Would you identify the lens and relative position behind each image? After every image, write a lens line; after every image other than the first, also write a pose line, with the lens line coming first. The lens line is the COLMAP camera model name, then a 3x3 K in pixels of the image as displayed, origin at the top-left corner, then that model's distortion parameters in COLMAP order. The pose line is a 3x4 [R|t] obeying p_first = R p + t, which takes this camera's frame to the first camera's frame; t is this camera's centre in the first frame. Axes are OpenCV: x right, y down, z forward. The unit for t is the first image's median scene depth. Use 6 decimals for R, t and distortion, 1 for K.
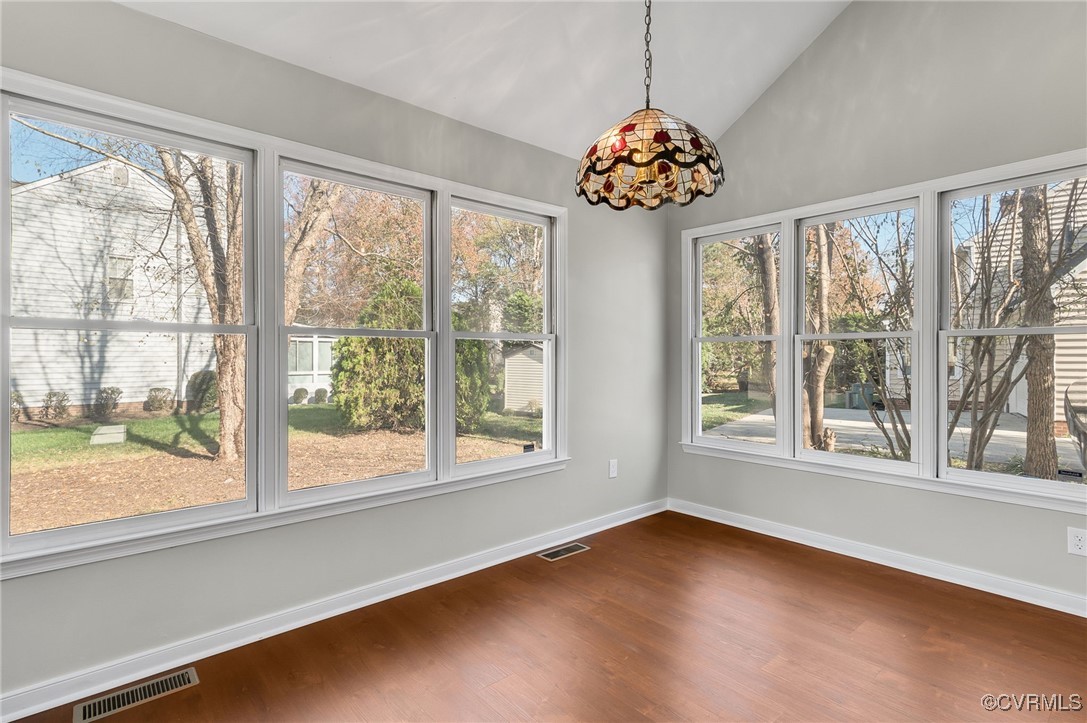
lens RADIAL K [[538.7, 0, 543.5], [0, 538.7, 361.5], [0, 0, 1]] dist [-0.002467, -0.000097]
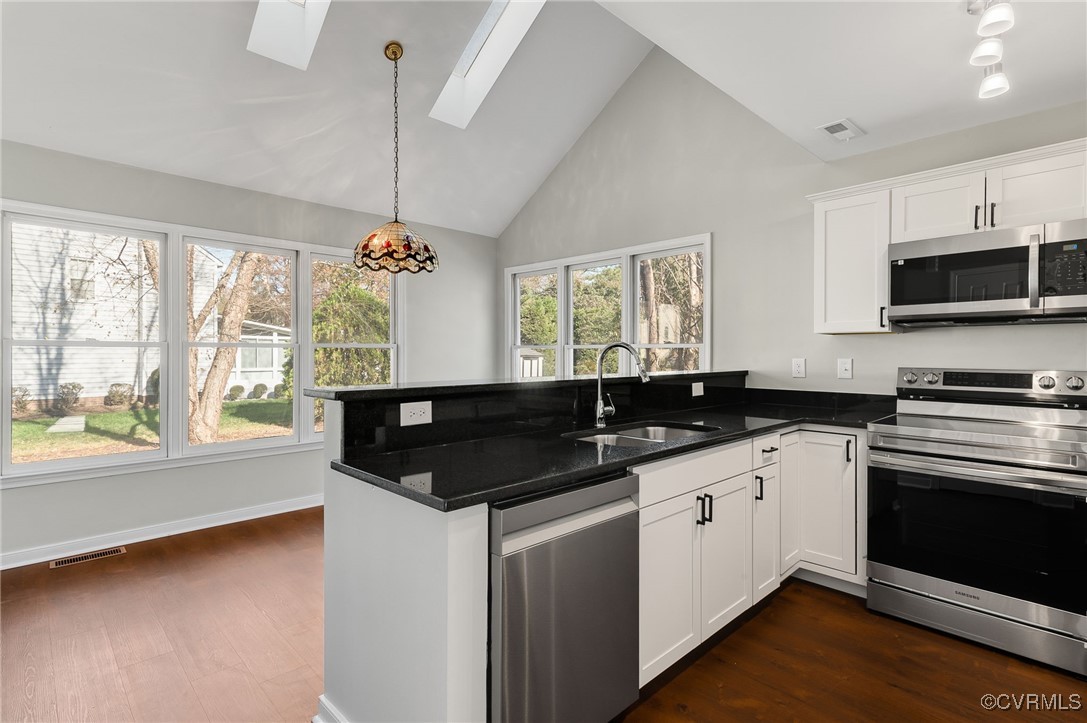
lens RADIAL K [[523.5, 0, 542.5], [0, 523.5, 358.7], [0, 0, 1]] dist [0.004567, 0.000751]
pose [[0.998384, 0.002532, 0.056770, 0.390927], [-0.002568, 0.999997, 0.000551, -0.014725], [-0.056768, -0.000696, 0.998387, -0.497270]]
